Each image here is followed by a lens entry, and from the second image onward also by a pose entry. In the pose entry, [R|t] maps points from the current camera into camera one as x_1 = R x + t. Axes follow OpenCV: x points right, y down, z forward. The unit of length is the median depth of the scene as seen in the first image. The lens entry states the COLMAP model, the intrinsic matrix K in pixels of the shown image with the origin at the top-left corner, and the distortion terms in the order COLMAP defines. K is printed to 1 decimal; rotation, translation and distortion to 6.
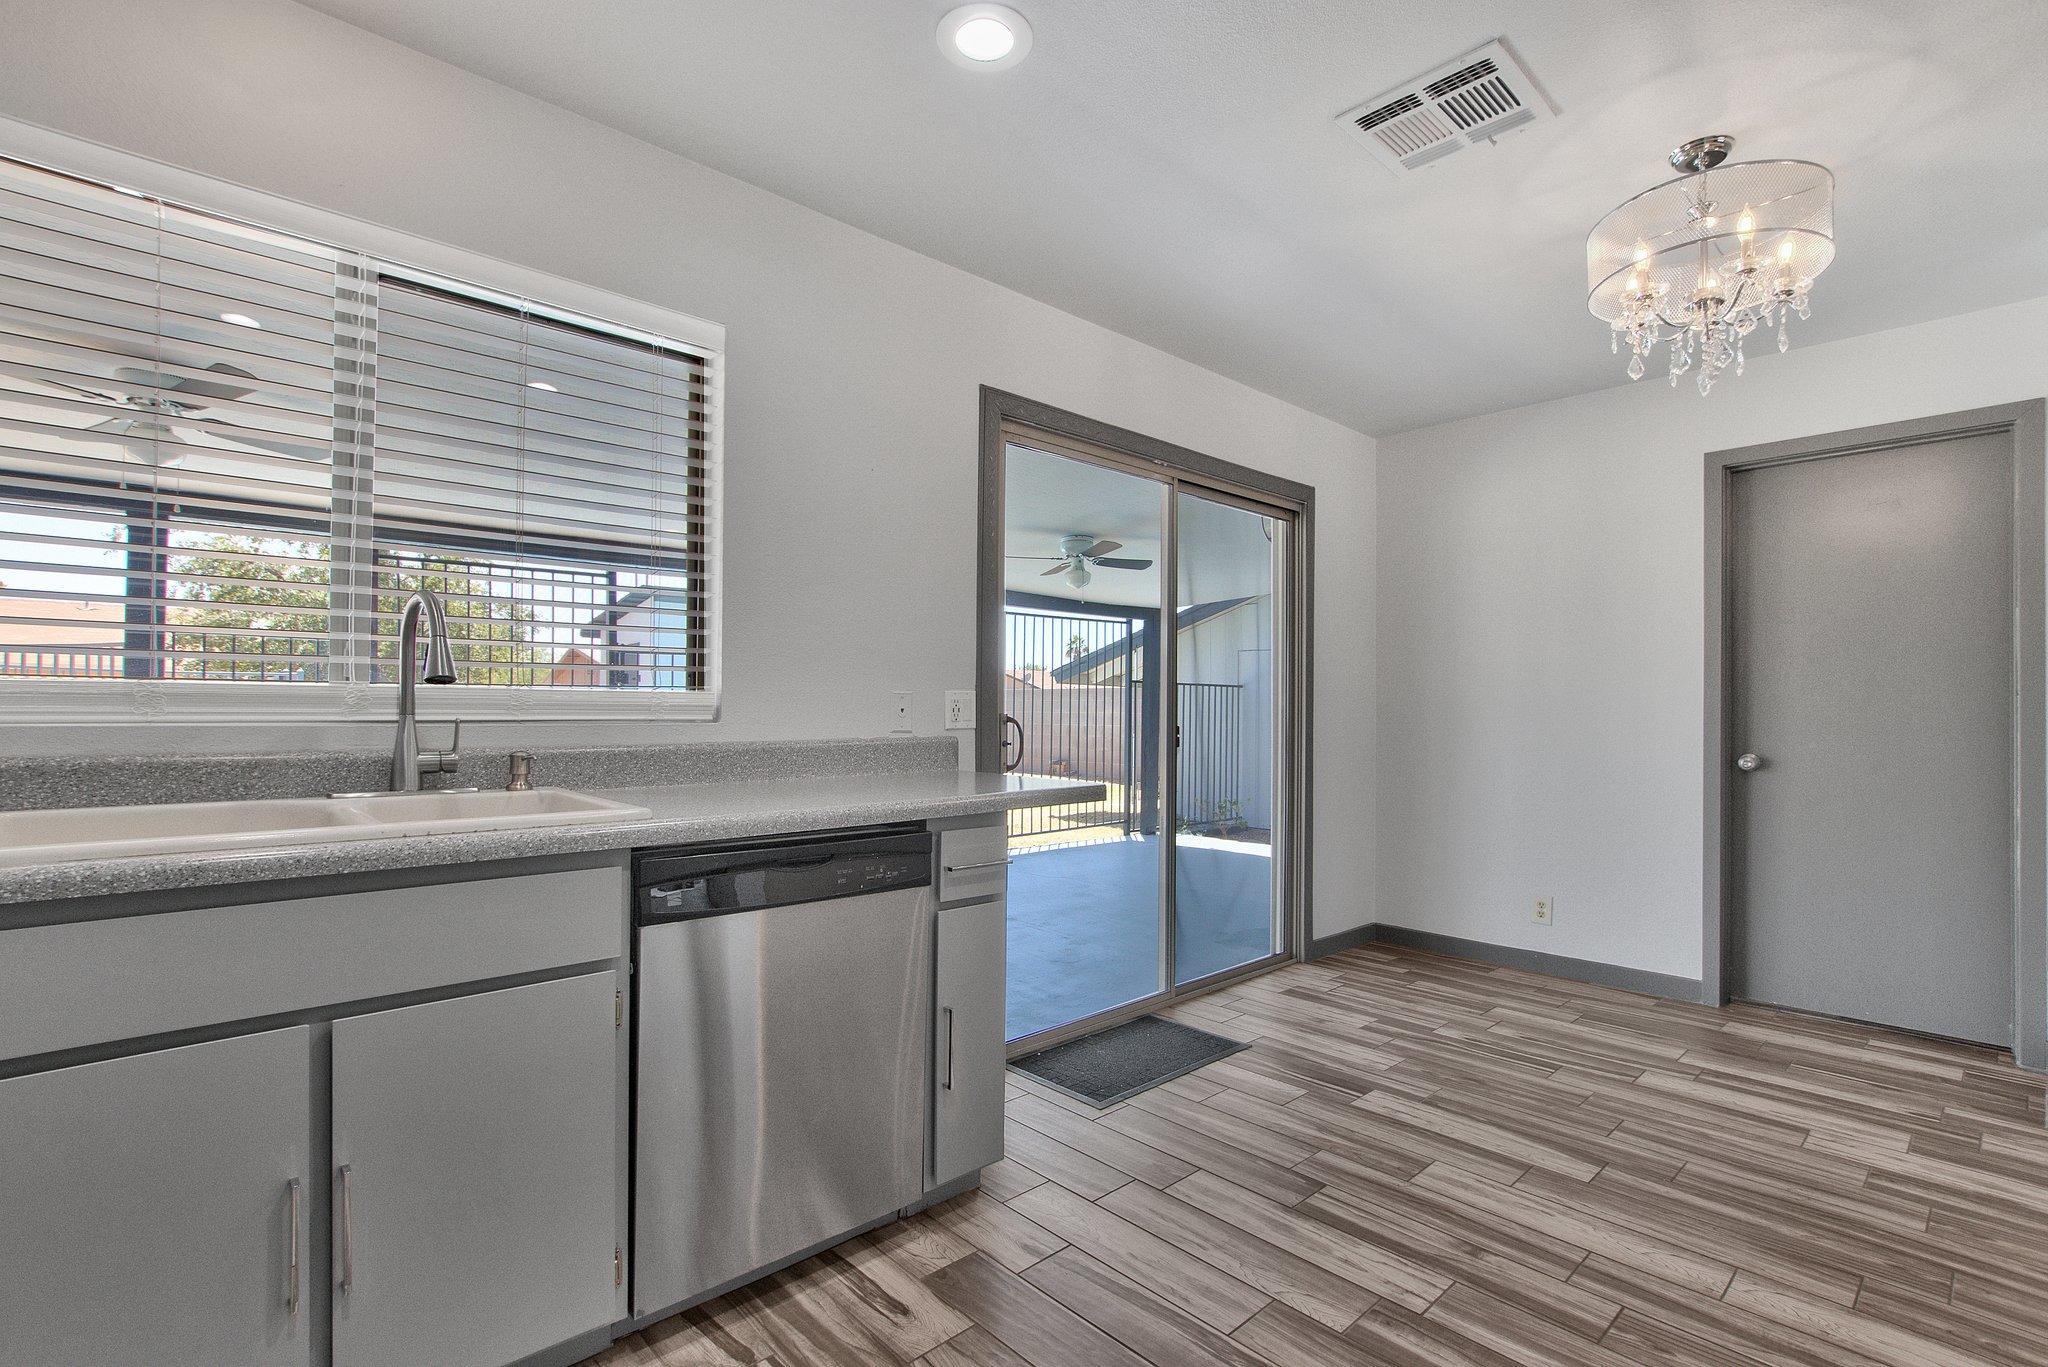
lens RADIAL K [[946.3, 0, 999.2], [0, 946.3, 703.3], [0, 0, 1]] dist [-0.010611, 0.000834]
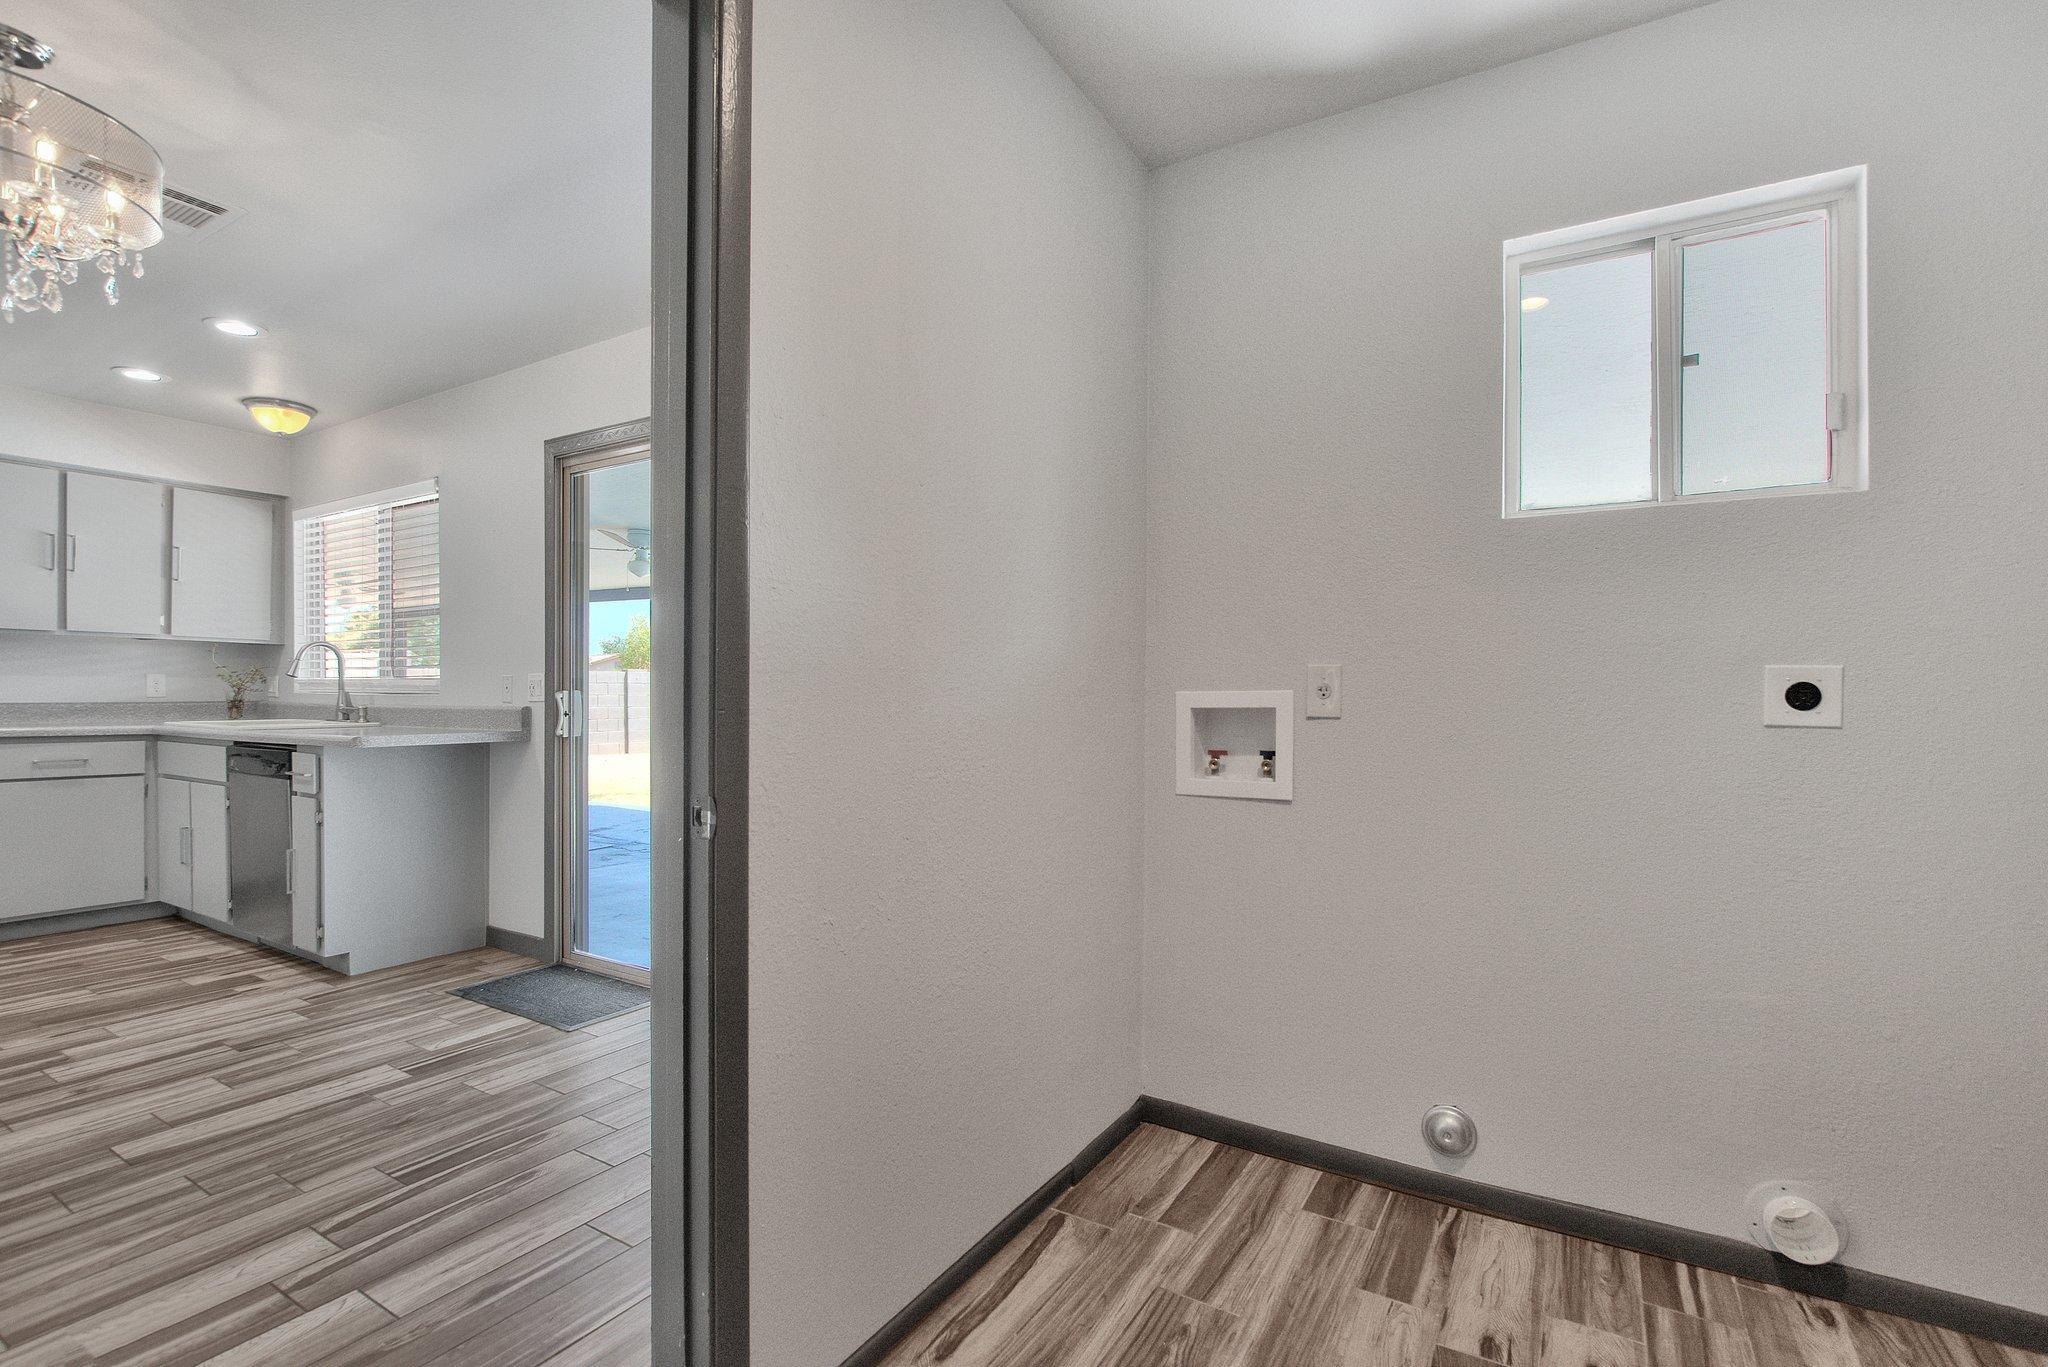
lens RADIAL K [[941.7, 0, 1023.4], [0, 941.7, 697.7], [0, 0, 1]] dist [-0.024063, 0.010129]
pose [[0.284141, 0.002058, -0.958780, 1.422172], [0.002323, 0.999993, 0.002835, 0.019361], [0.958780, -0.003033, 0.284135, 1.267647]]
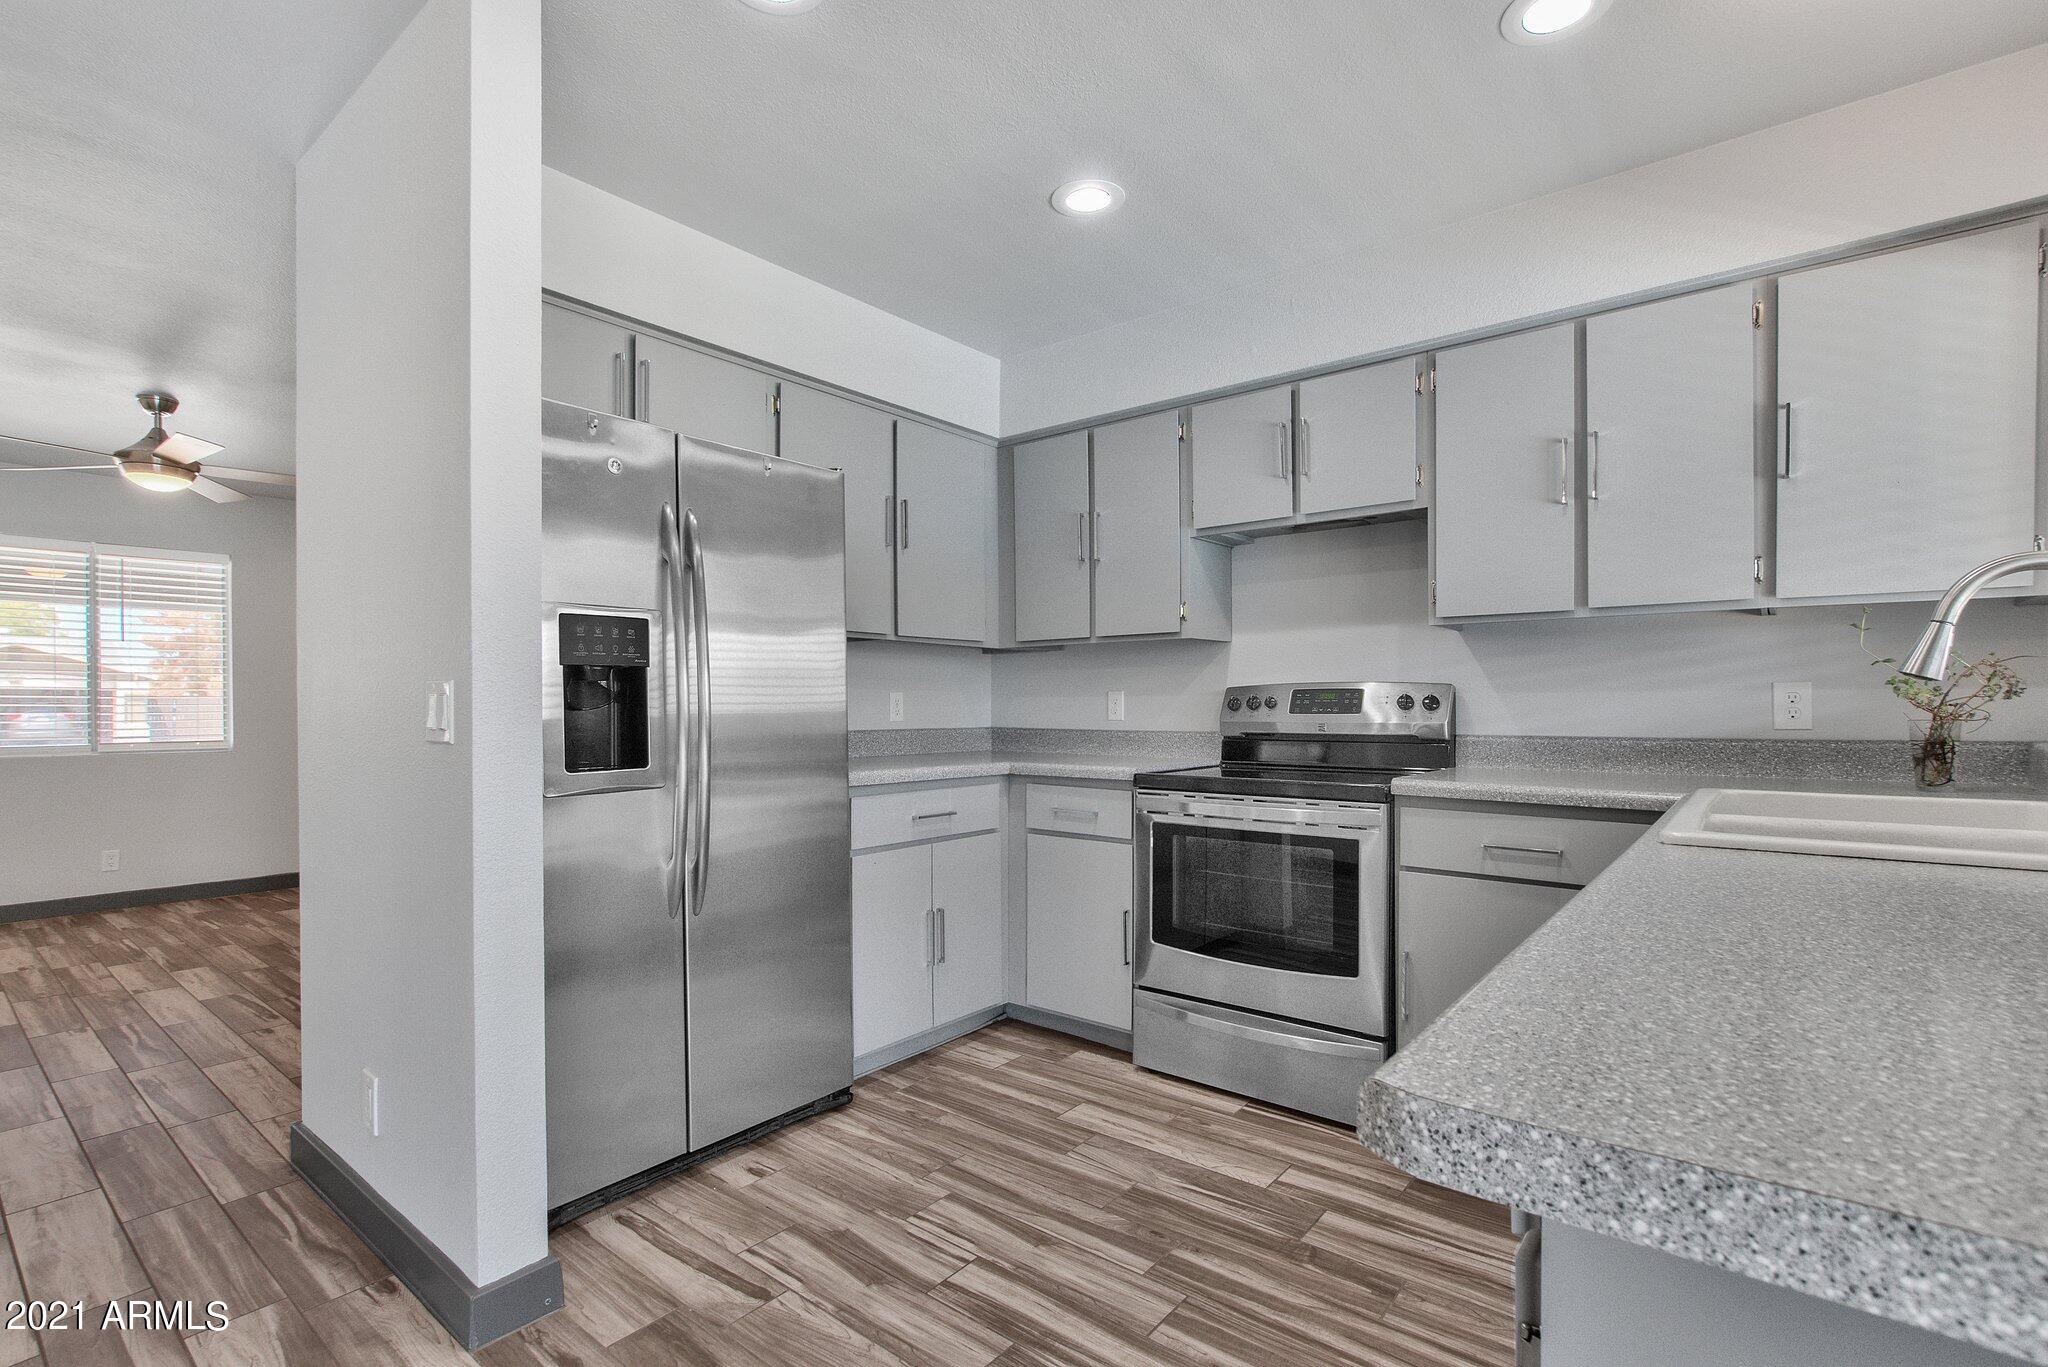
lens RADIAL K [[946.3, 0, 999.2], [0, 946.3, 703.3], [0, 0, 1]] dist [-0.010611, 0.000834]
pose [[-0.989437, -0.001738, -0.144954, 0.182539], [-0.000465, 0.999961, -0.008813, 0.003418], [0.144964, -0.008652, -0.989399, 0.964605]]
